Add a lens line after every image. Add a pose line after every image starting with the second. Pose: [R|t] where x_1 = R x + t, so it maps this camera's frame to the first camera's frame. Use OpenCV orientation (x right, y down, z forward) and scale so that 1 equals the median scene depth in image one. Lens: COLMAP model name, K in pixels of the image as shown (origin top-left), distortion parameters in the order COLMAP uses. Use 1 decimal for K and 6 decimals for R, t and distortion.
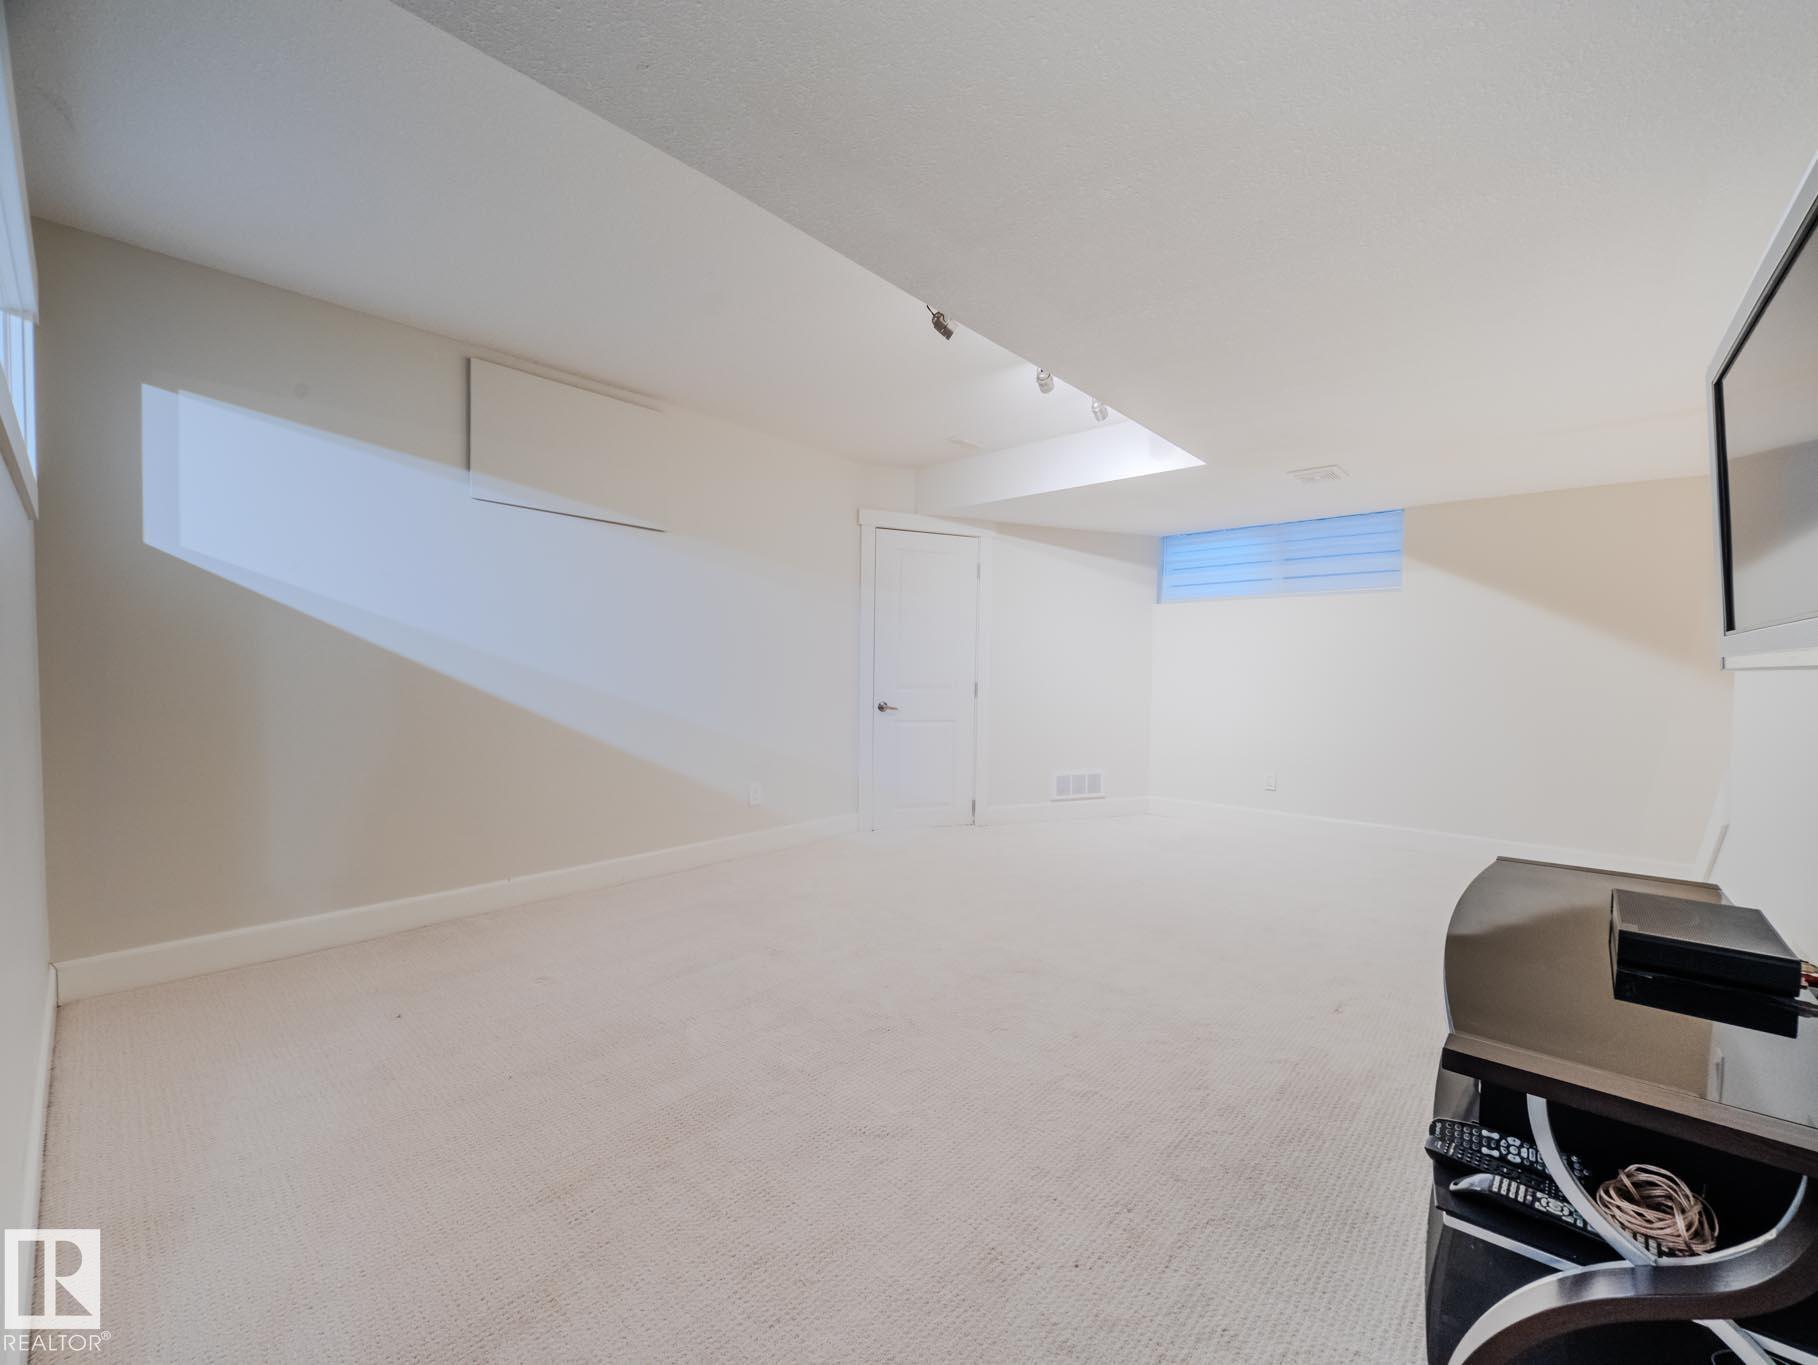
lens RADIAL K [[740.5, 0, 912.3], [0, 740.5, 697.2], [0, 0, 1]] dist [0.000452, -0.009387]
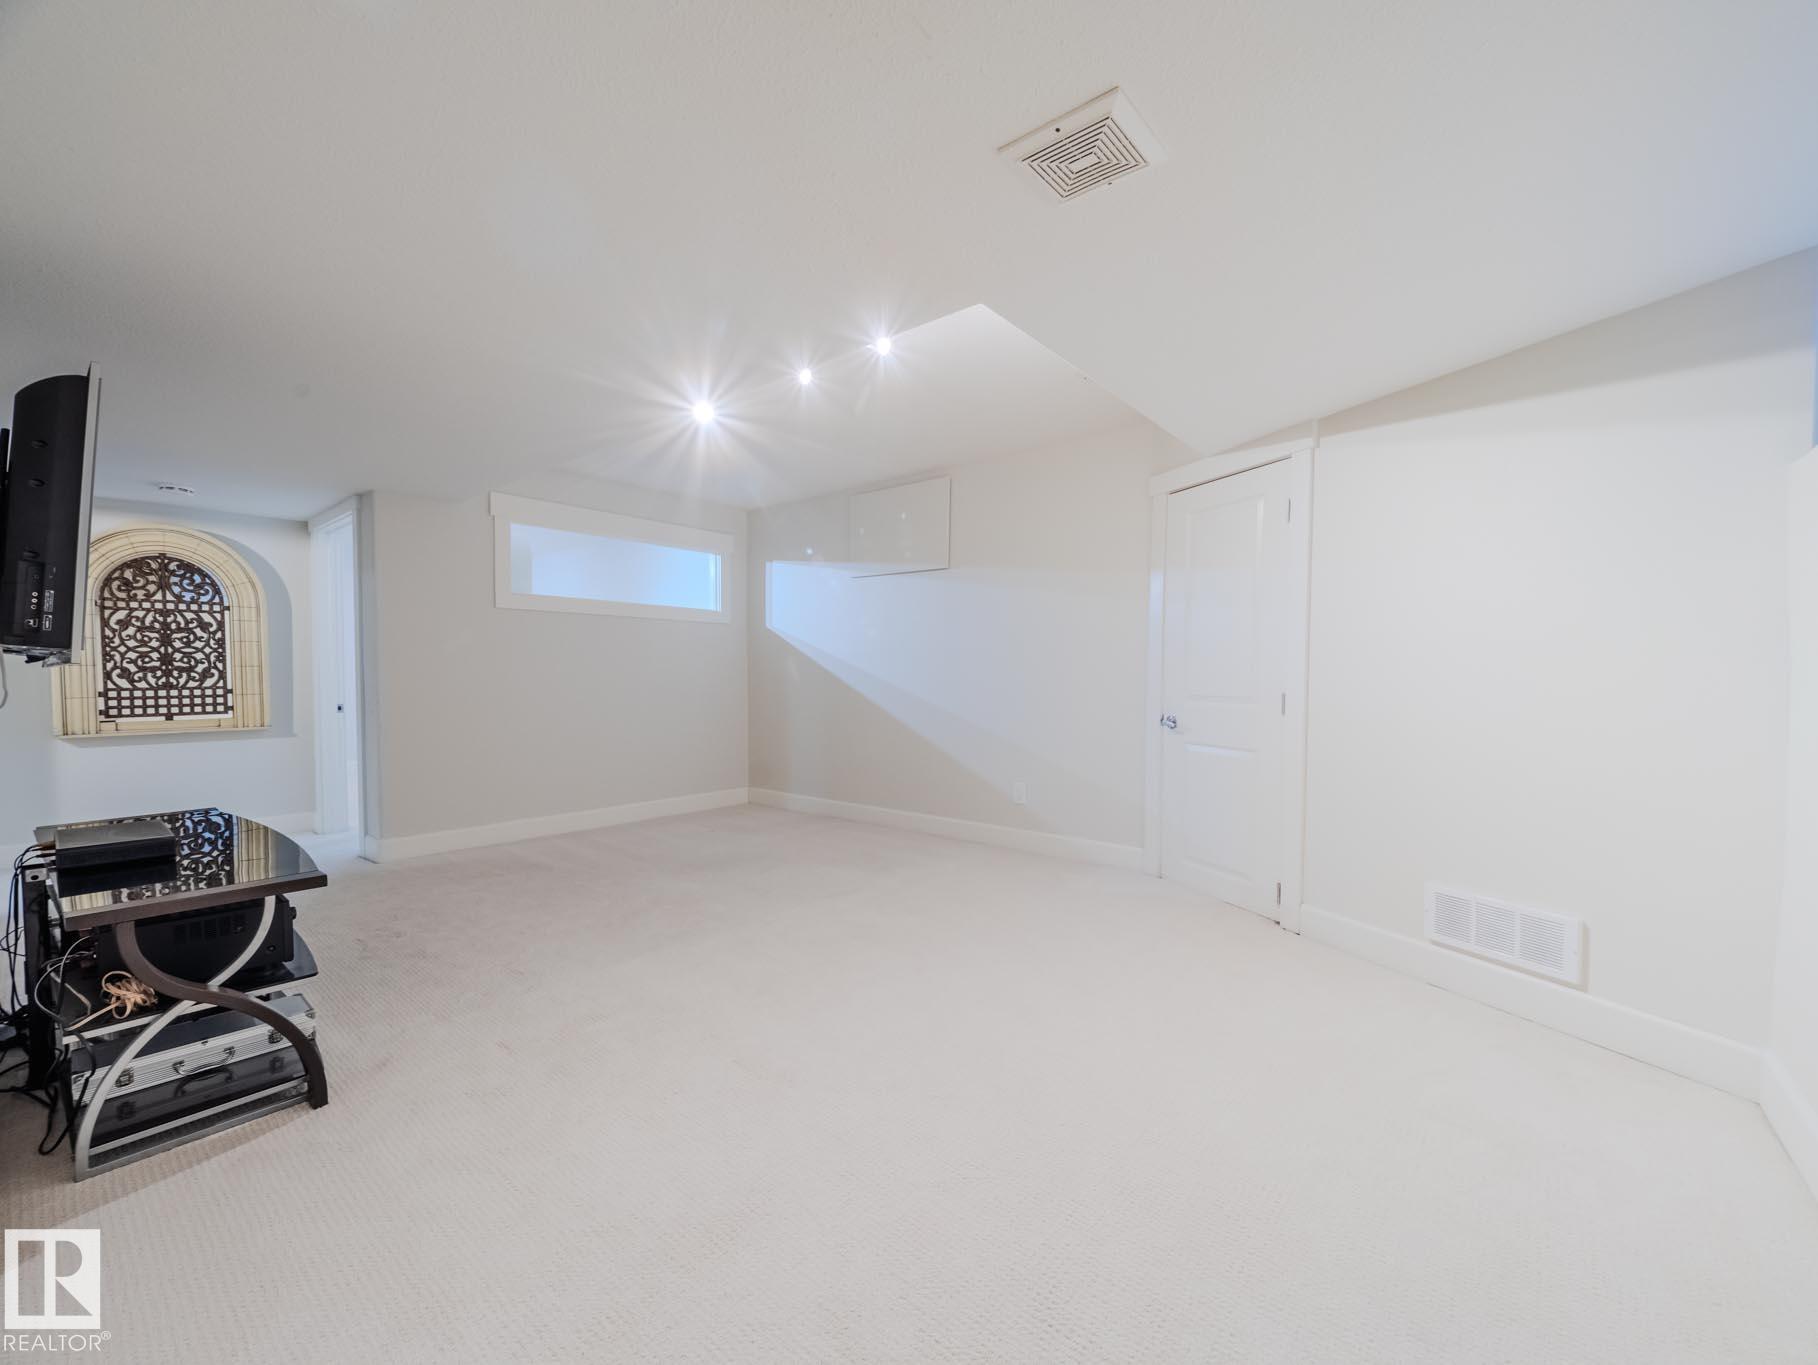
lens RADIAL K [[740.5, 0, 912.3], [0, 740.5, 697.2], [0, 0, 1]] dist [0.000452, -0.009387]
pose [[0.008709, 0.025767, -0.999630, 0.667886], [-0.039665, 0.998890, 0.025402, -0.017903], [0.999175, 0.039429, 0.009722, 0.648336]]
